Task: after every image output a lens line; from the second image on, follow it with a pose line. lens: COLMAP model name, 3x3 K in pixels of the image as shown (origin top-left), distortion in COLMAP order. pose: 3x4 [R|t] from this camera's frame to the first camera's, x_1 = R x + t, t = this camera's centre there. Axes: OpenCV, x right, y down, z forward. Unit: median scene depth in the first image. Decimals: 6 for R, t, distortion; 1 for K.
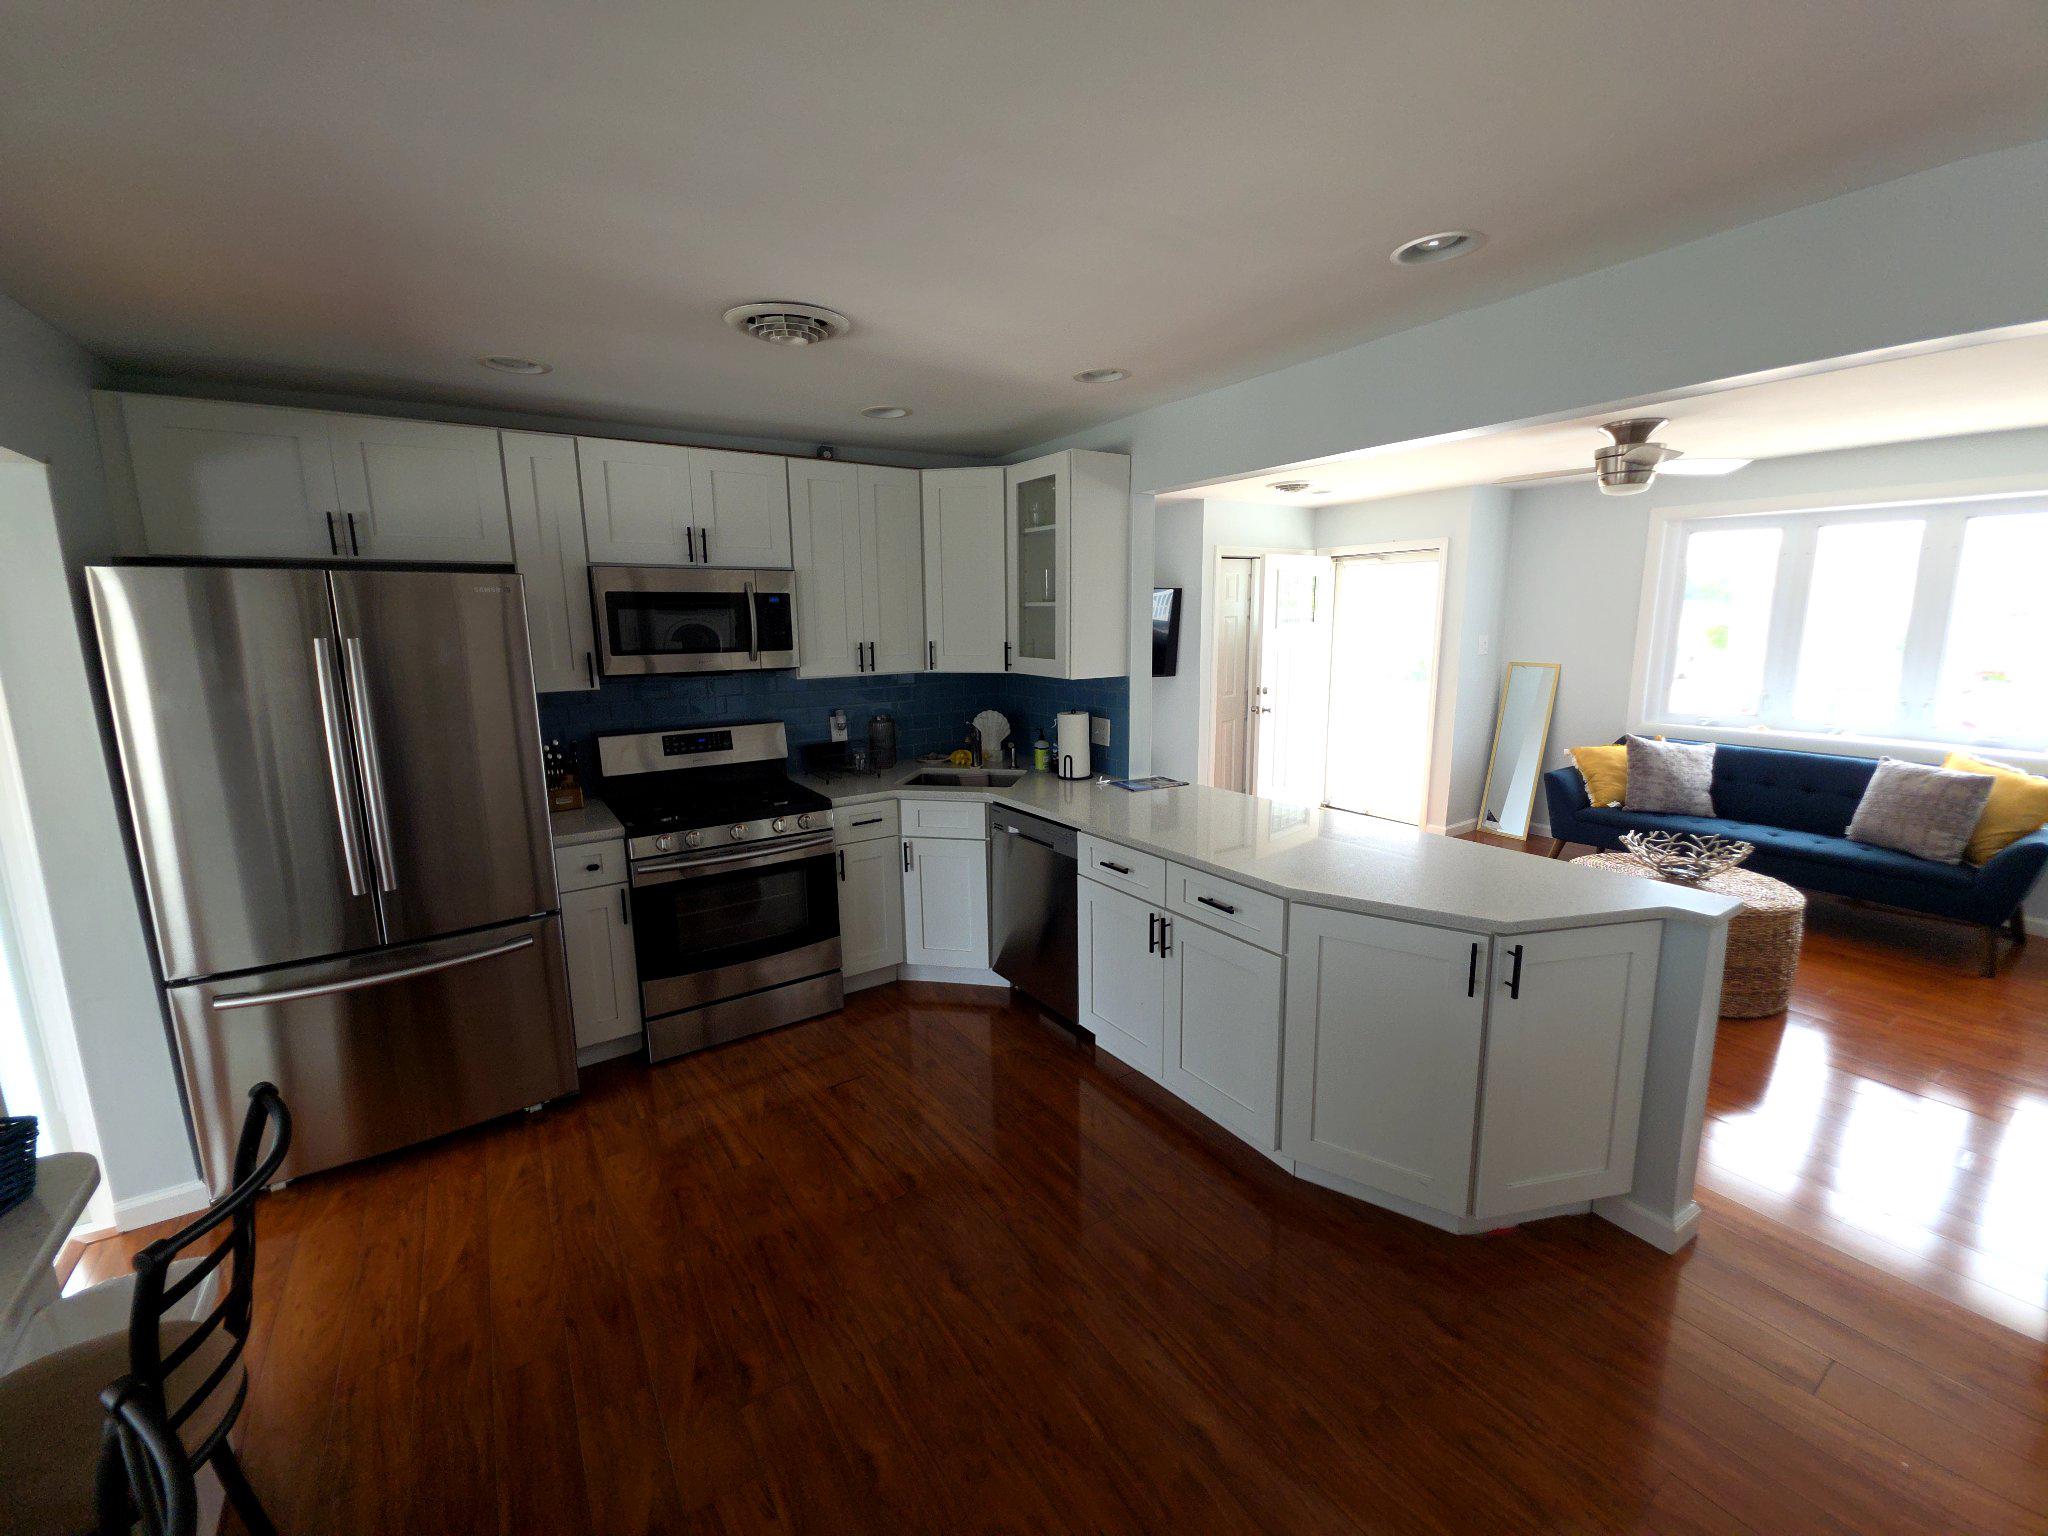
lens RADIAL K [[825.8, 0, 1028.3], [0, 825.8, 752.5], [0, 0, 1]] dist [0.012886, -0.000347]
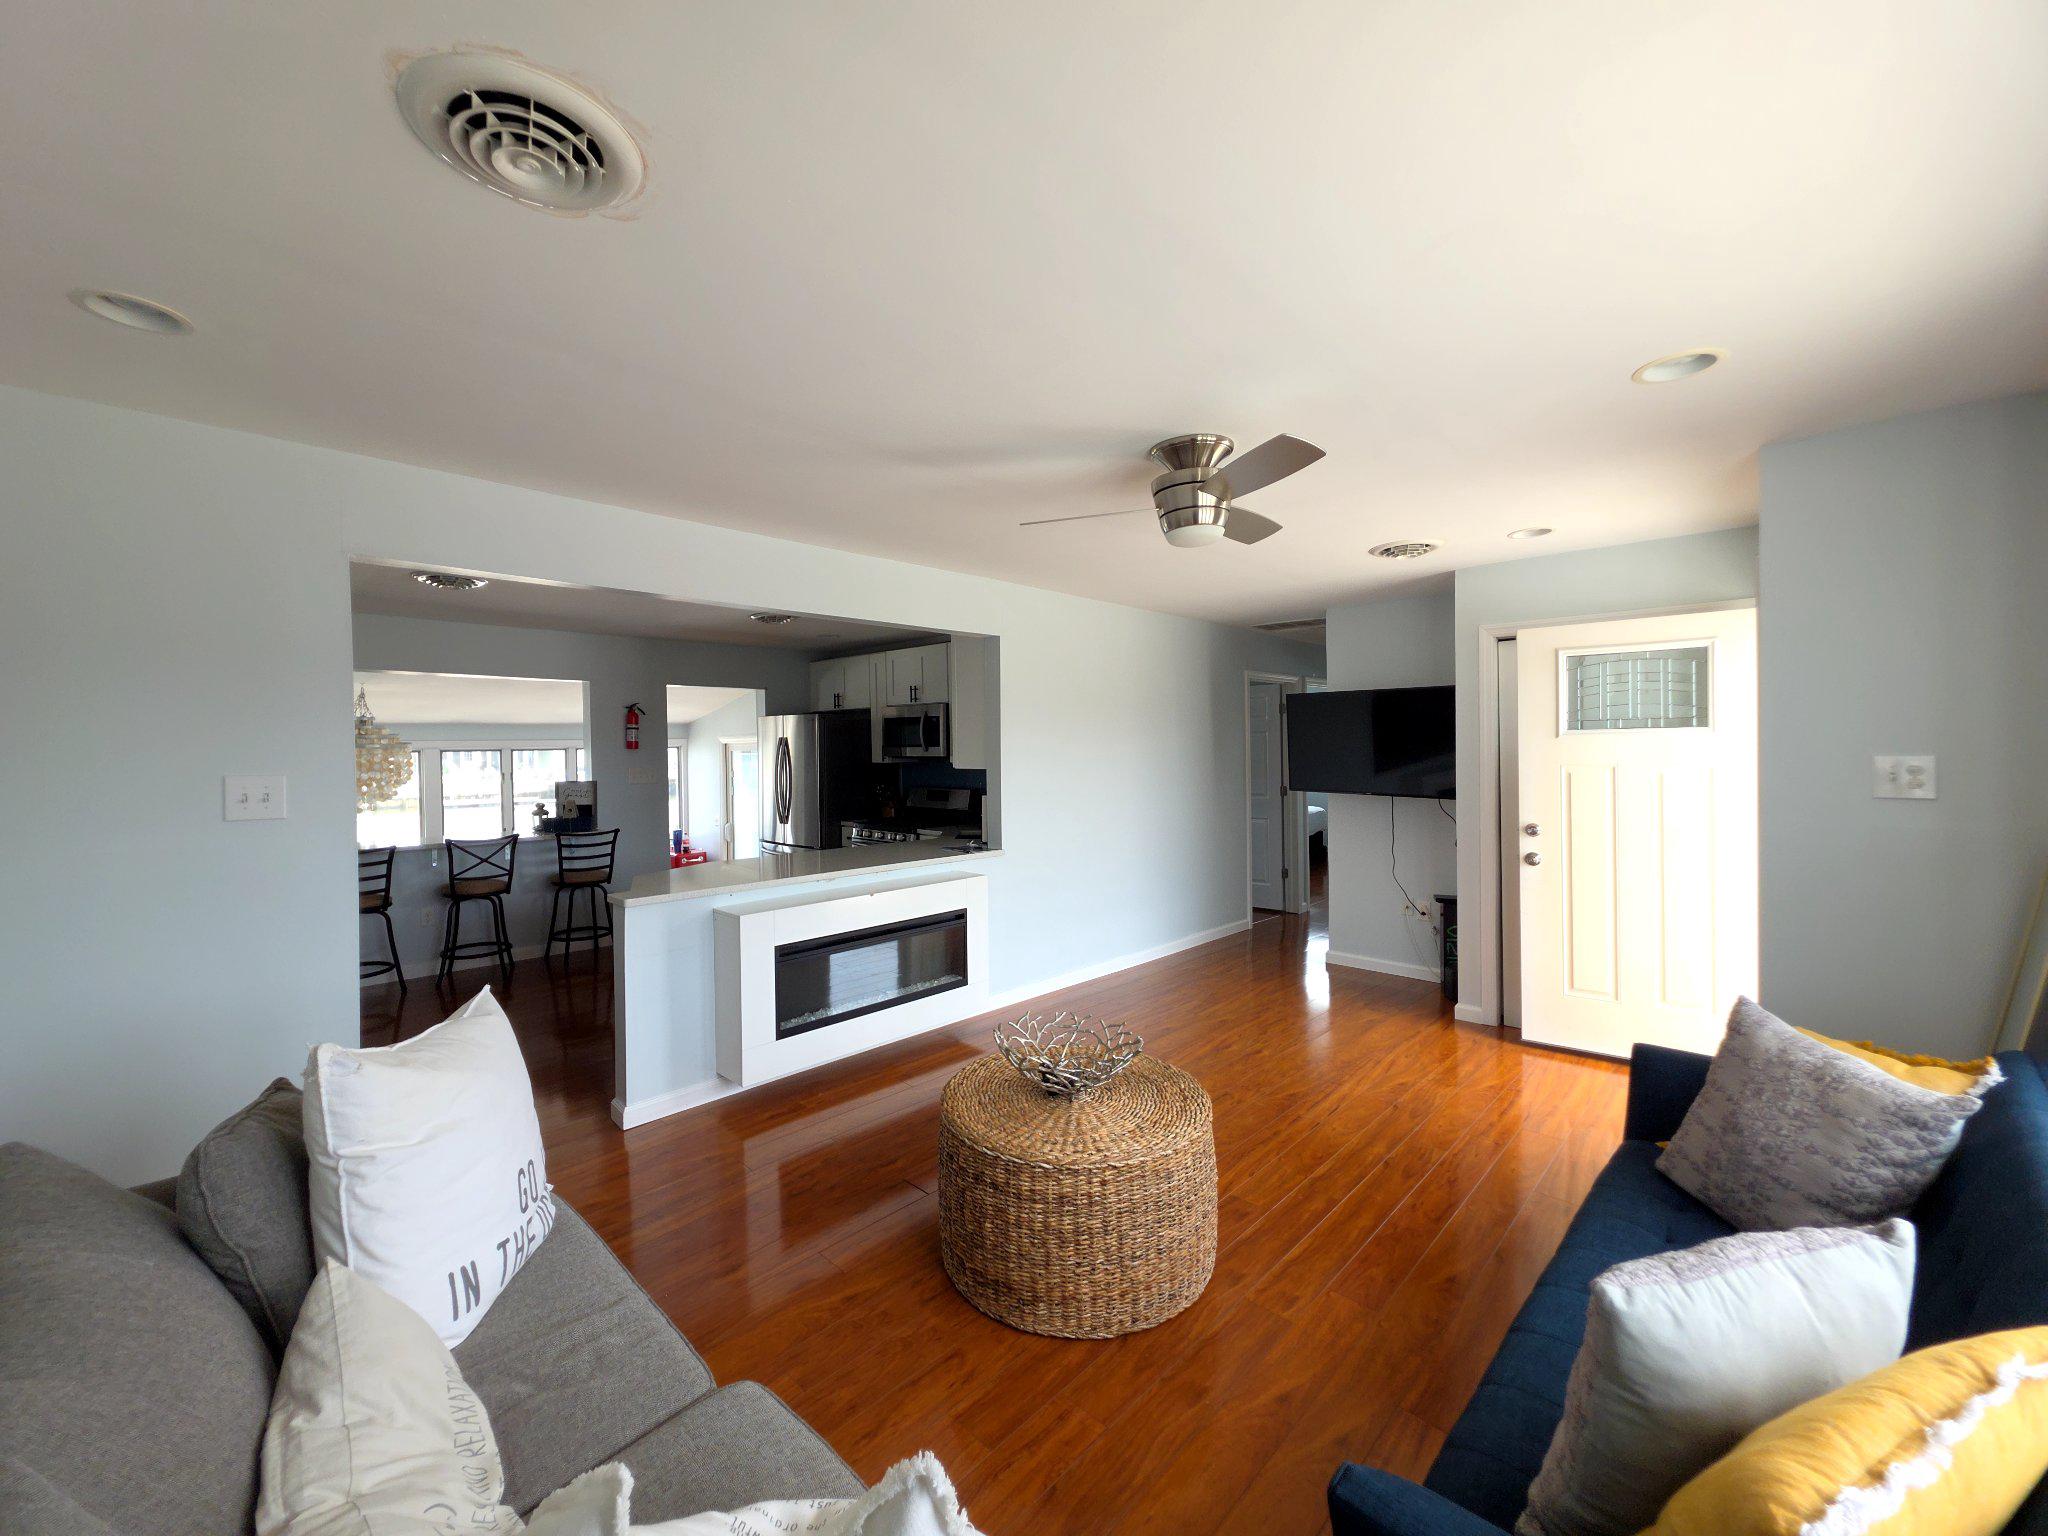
lens RADIAL K [[814.2, 0, 1021.0], [0, 814.2, 763.3], [0, 0, 1]] dist [0.003177, 0.000384]
pose [[0.202888, 0.031955, -0.978680, 1.065801], [-0.150215, 0.988653, 0.001140, -0.084439], [0.967612, 0.146781, 0.205386, 0.584726]]
